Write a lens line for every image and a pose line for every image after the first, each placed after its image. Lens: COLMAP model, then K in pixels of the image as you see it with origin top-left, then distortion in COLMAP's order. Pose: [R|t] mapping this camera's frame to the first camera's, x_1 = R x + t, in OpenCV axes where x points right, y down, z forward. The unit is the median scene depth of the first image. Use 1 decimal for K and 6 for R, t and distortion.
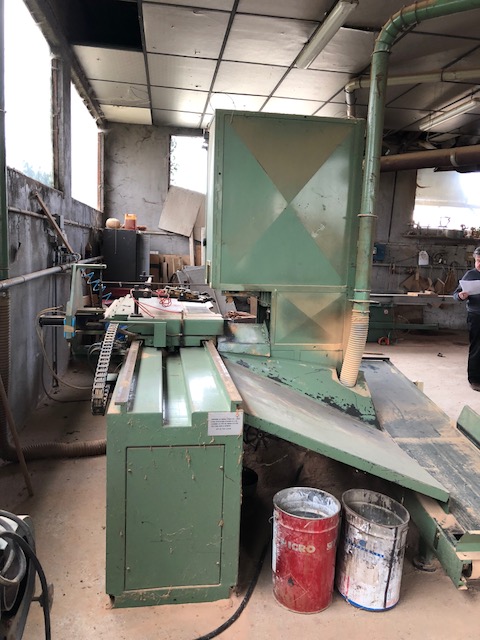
lens RADIAL K [[522.6, 0, 240.9], [0, 522.6, 318.4], [0, 0, 1]] dist [0.013711, 0.002195]
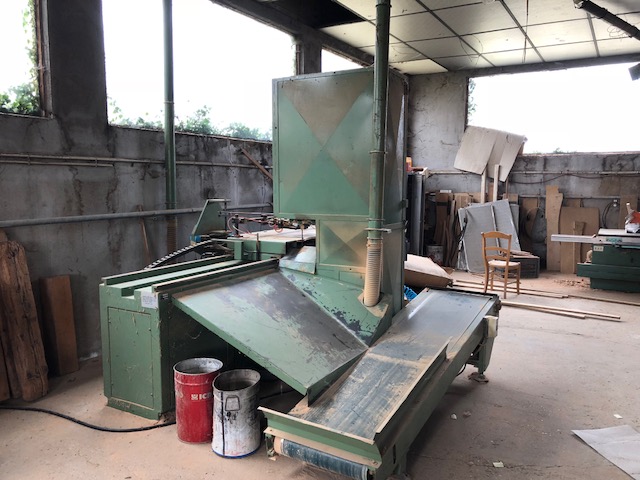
lens RADIAL K [[522.6, 0, 322.5], [0, 522.6, 242.9], [0, 0, 1]] dist [0.013711, 0.002195]
pose [[0.784715, 0.035540, -0.618837, 0.796499], [-0.055712, 0.998358, -0.013309, 0.016585], [0.617348, 0.044920, 0.785407, 0.063873]]
